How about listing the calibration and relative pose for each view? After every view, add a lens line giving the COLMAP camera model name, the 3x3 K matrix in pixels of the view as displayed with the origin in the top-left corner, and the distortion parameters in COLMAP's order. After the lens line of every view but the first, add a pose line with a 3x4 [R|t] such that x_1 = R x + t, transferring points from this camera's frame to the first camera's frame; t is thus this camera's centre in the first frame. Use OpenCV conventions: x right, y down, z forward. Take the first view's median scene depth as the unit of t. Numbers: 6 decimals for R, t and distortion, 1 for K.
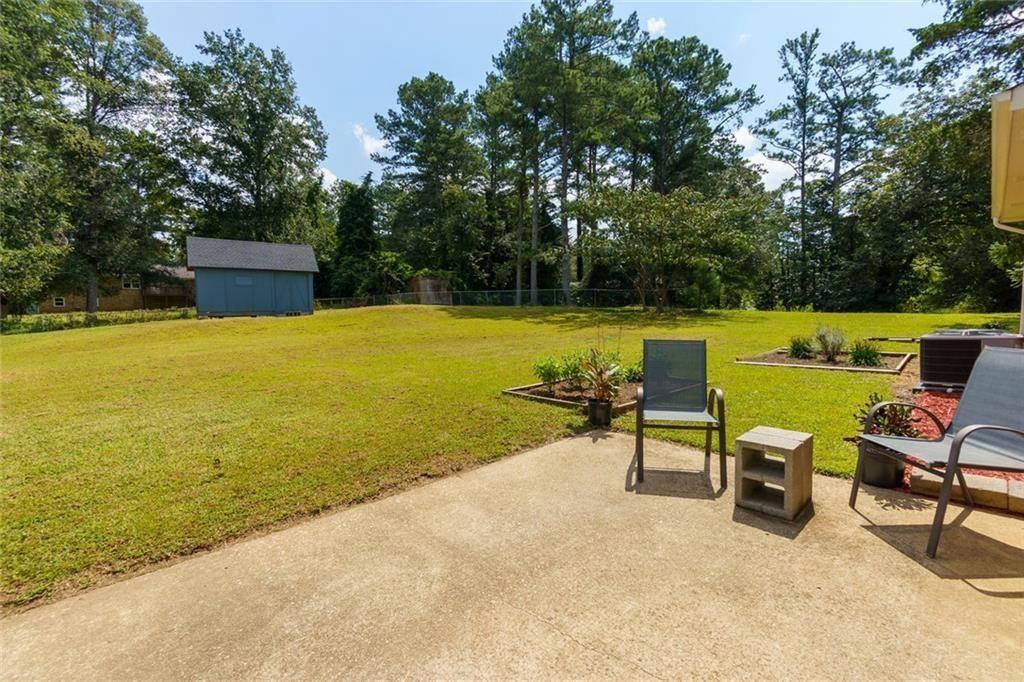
lens RADIAL K [[443.4, 0, 512.0], [0, 443.4, 341.0], [0, 0, 1]] dist [-0.009639, 0.000144]
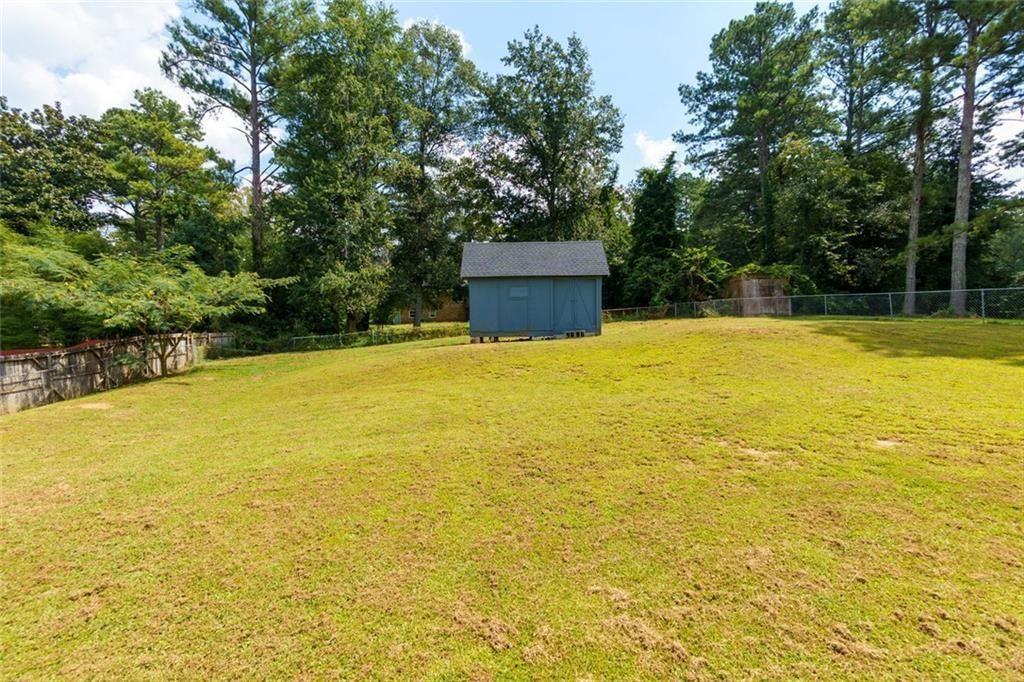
lens RADIAL K [[443.4, 0, 512.0], [0, 443.4, 341.0], [0, 0, 1]] dist [-0.009639, 0.000144]
pose [[0.809226, 0.024918, -0.586968, -0.079537], [-0.031064, 0.999517, -0.000395, -0.025431], [0.586675, 0.018554, 0.809610, 0.185079]]
